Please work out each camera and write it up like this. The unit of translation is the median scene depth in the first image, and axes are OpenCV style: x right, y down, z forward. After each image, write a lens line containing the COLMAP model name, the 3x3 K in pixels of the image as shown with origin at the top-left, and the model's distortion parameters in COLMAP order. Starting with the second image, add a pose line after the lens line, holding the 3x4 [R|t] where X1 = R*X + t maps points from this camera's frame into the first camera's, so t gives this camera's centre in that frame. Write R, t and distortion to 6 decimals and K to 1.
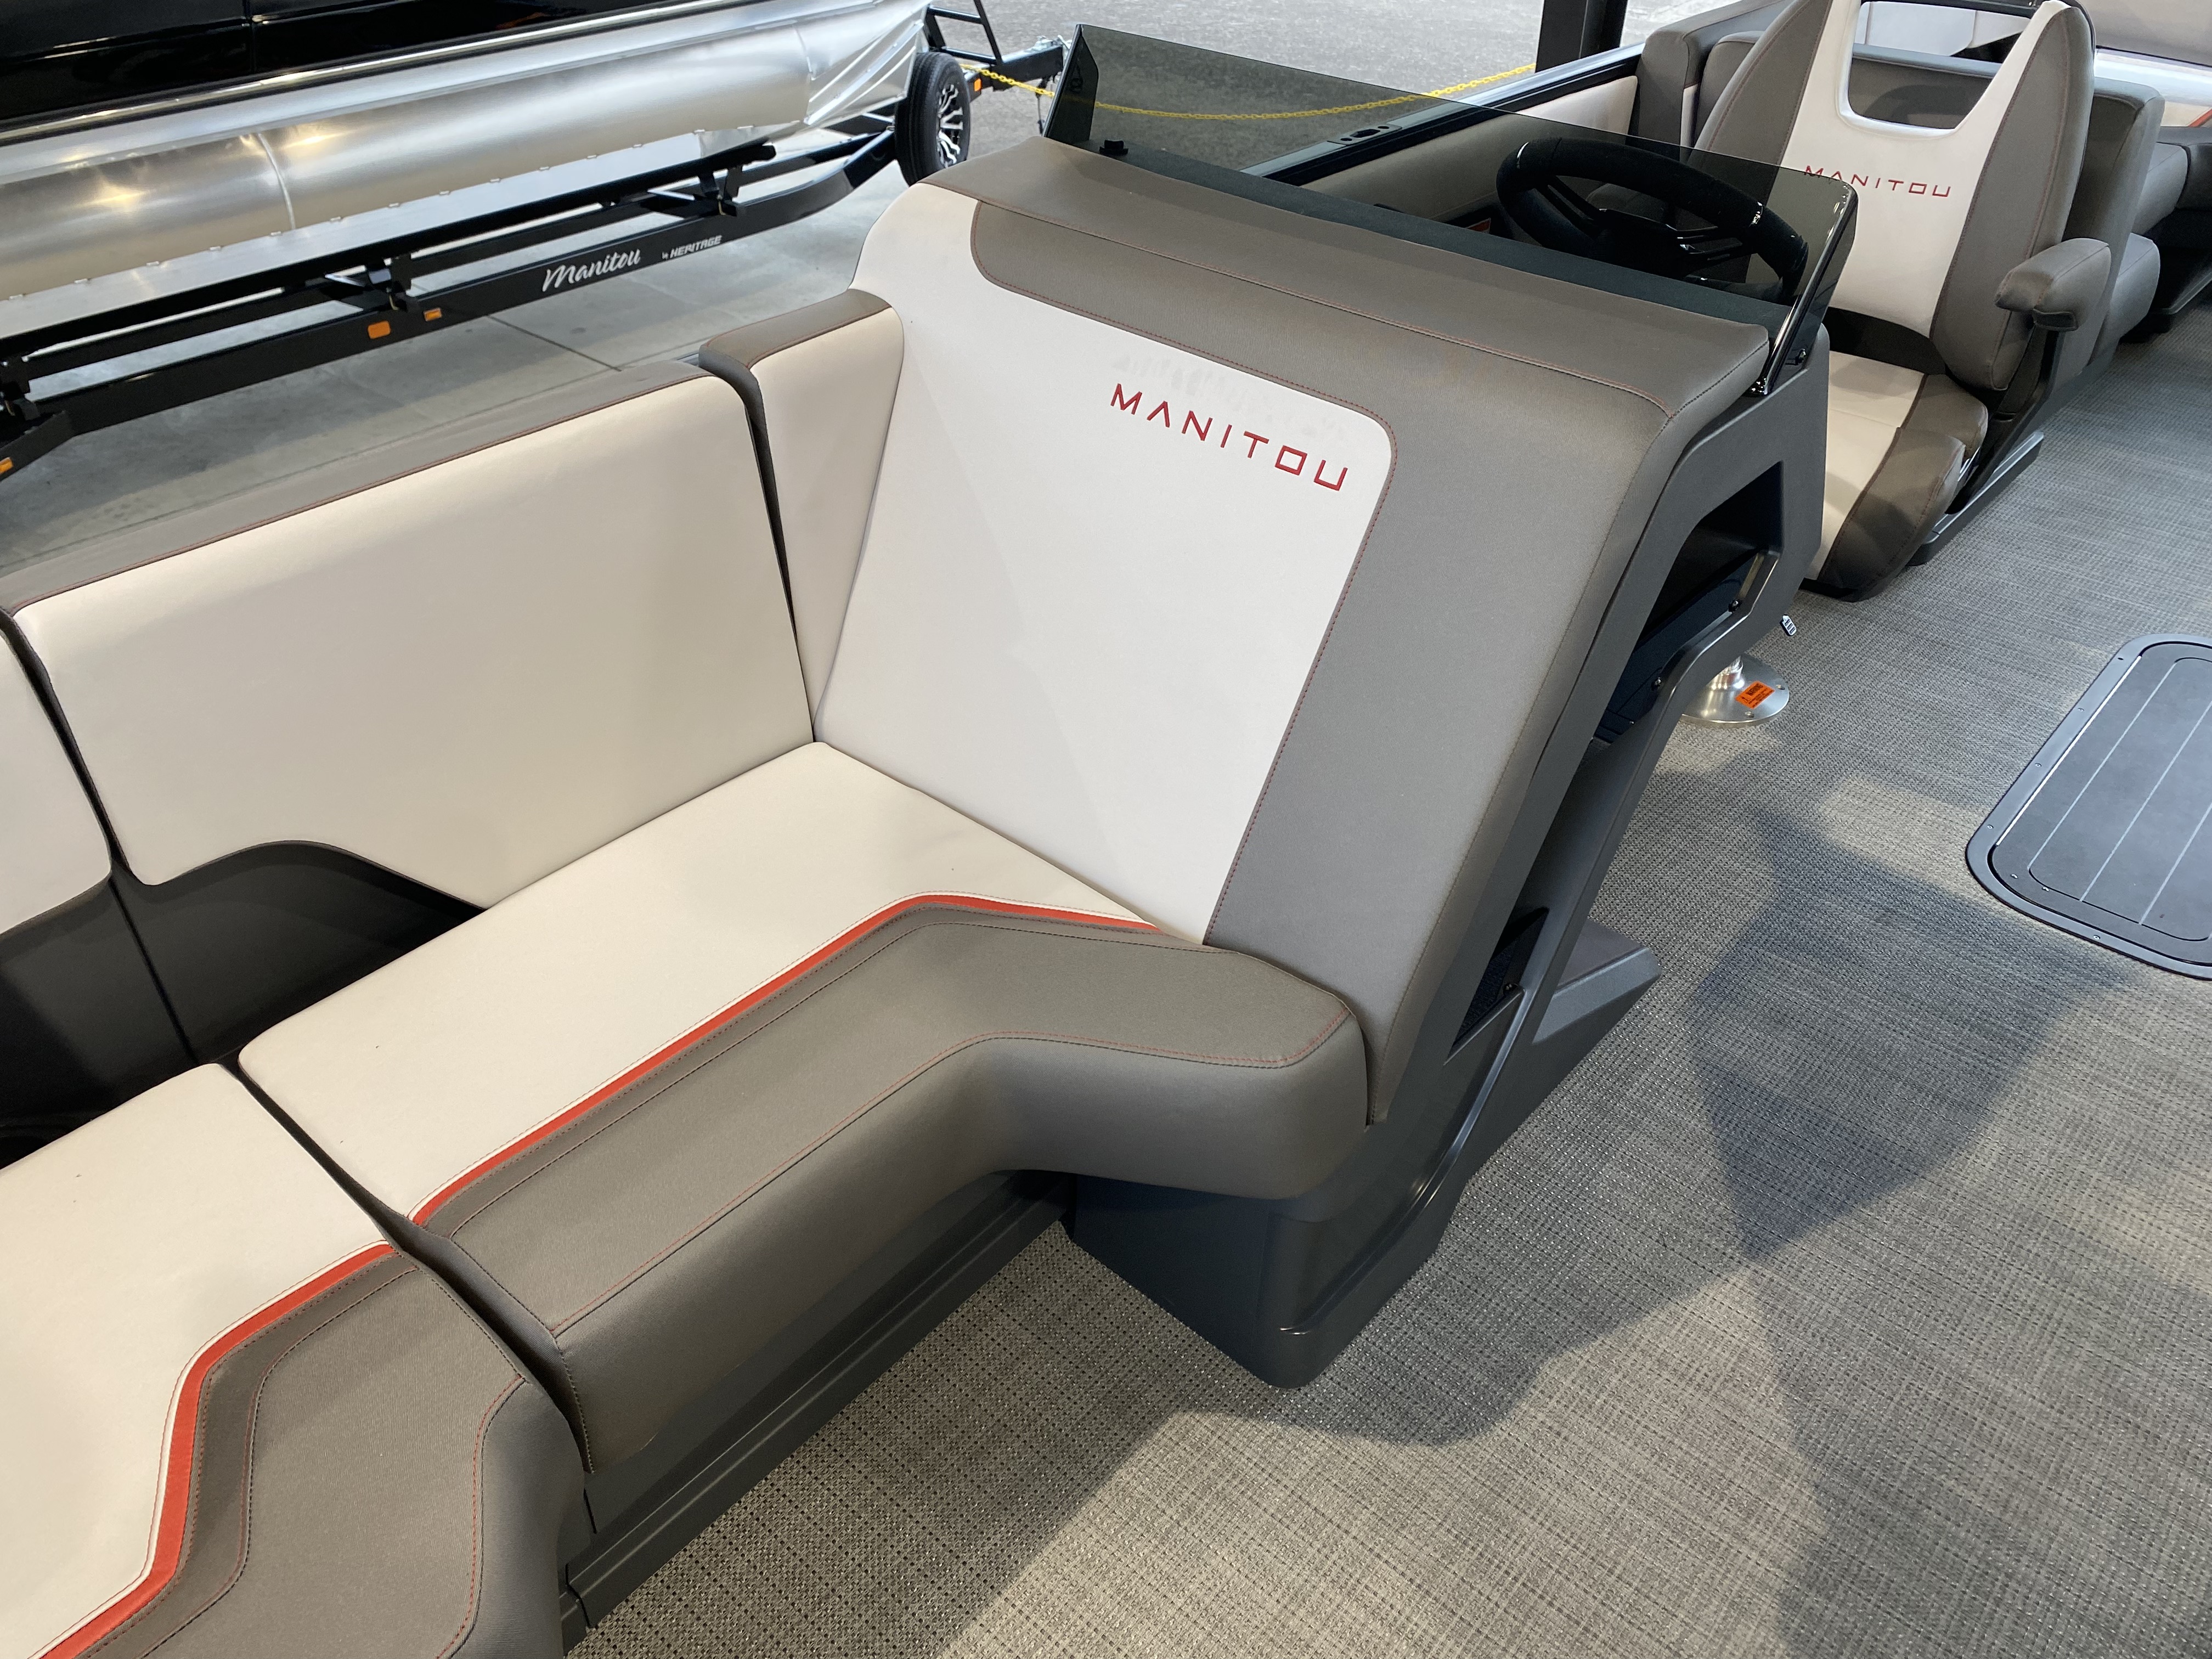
lens RADIAL K [[1734.4, 0, 1116.9], [0, 1734.4, 832.5], [0, 0, 1]] dist [0.026701, -0.021356]
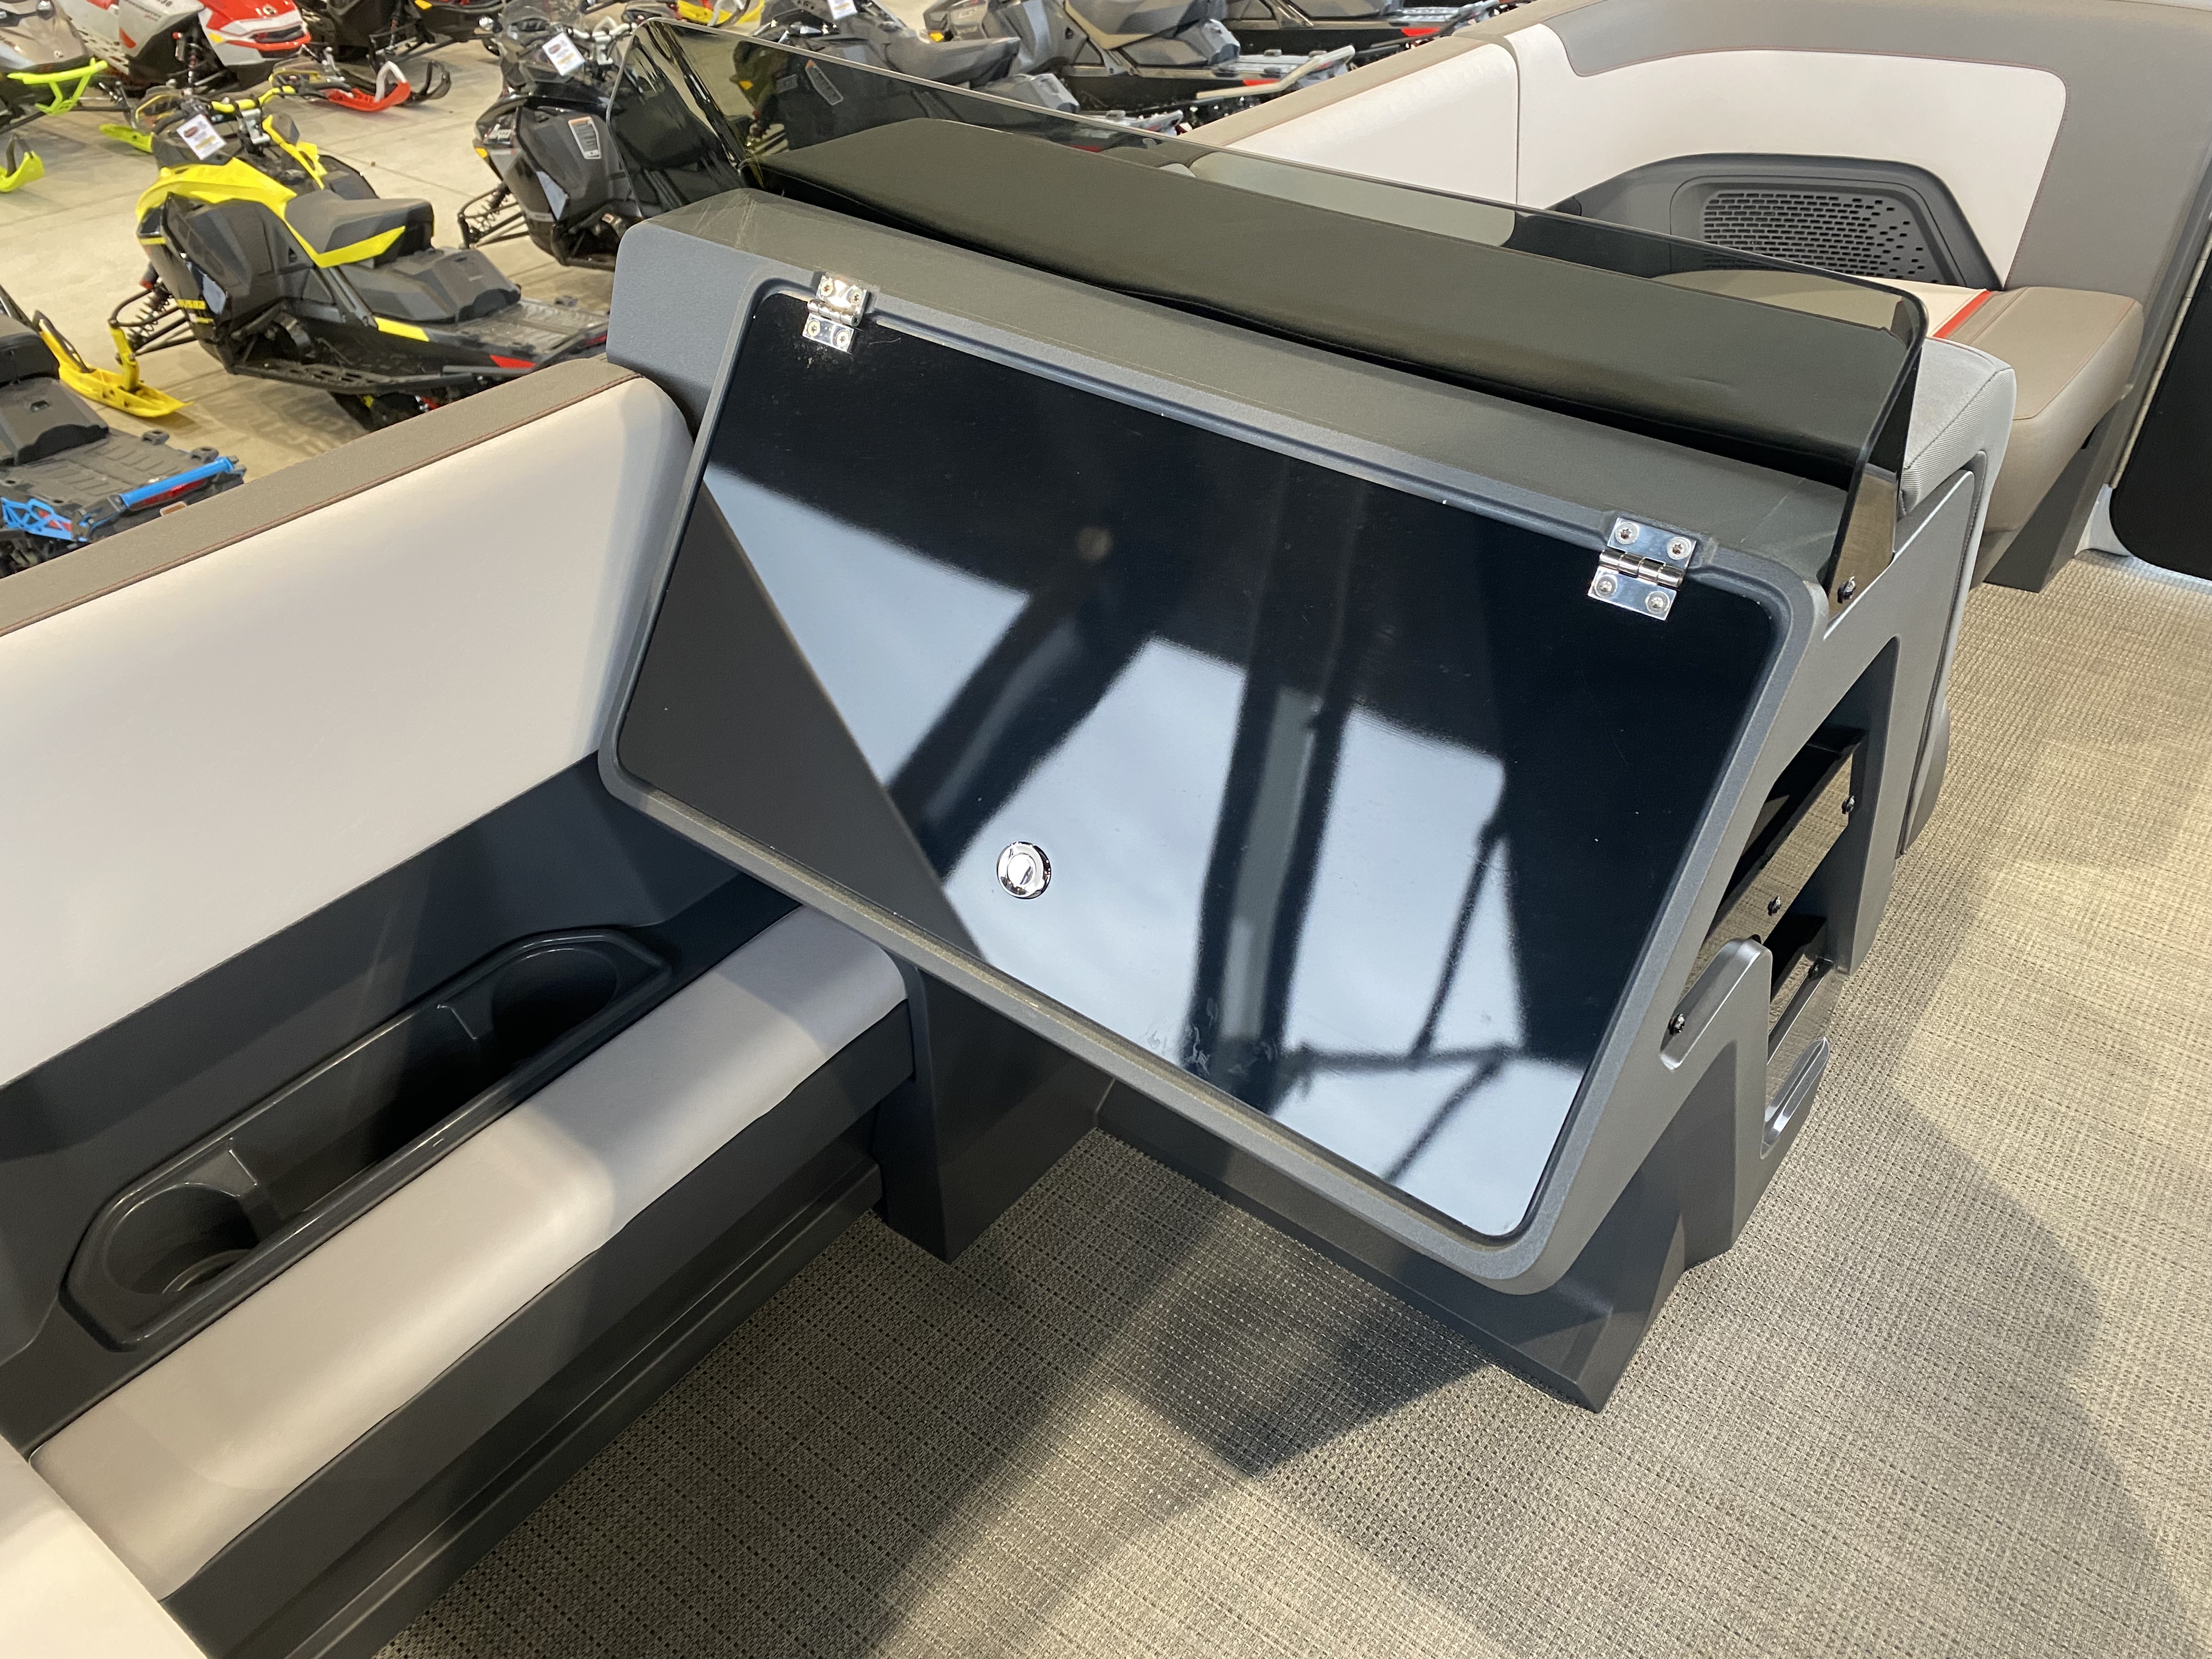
lens RADIAL K [[1734.4, 0, 1116.9], [0, 1734.4, 832.5], [0, 0, 1]] dist [0.026701, -0.021356]
pose [[-0.998033, 0.027440, -0.056372, 0.916115], [-0.045294, 0.306108, 0.950919, -0.566777], [0.043349, 0.951601, -0.304263, 0.908508]]
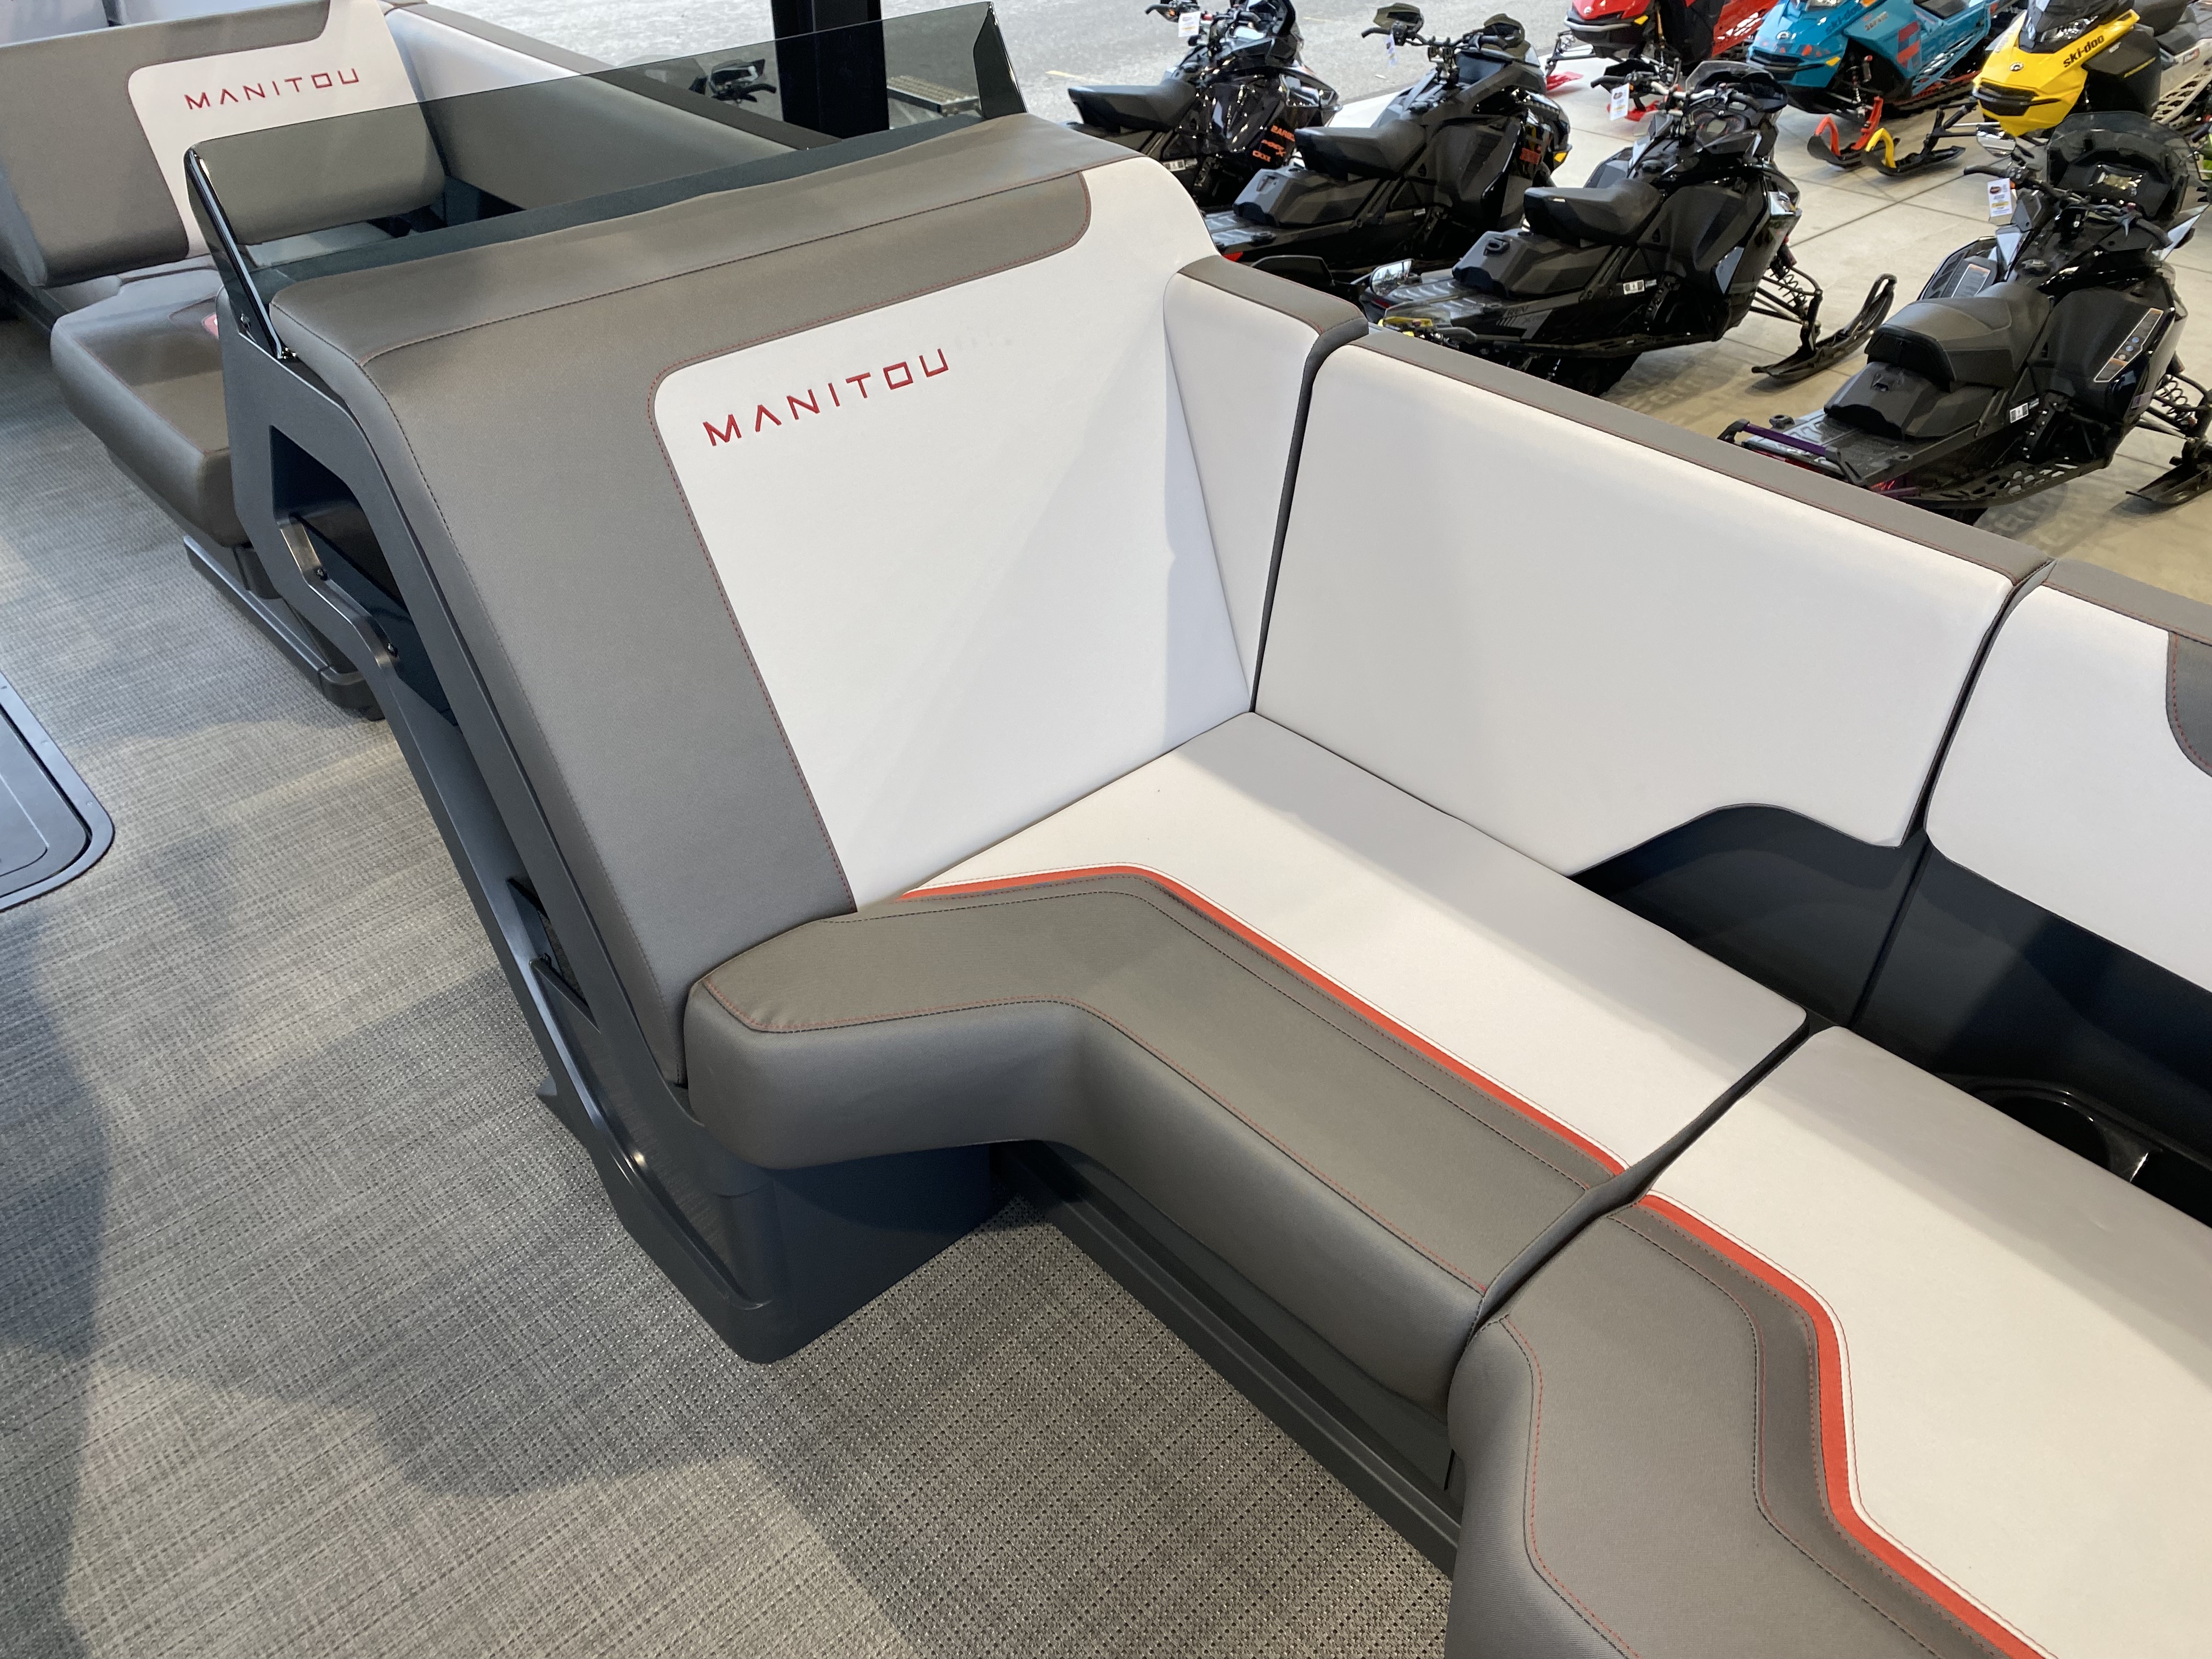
lens RADIAL K [[1637.1, 0, 1035.0], [0, 1637.1, 825.1], [0, 0, 1]] dist [0.031119, -0.005753]
pose [[0.139584, -0.610121, 0.779916, -0.100088], [0.582007, 0.687767, 0.433870, -0.048747], [-0.801114, 0.393356, 0.451096, 0.068483]]
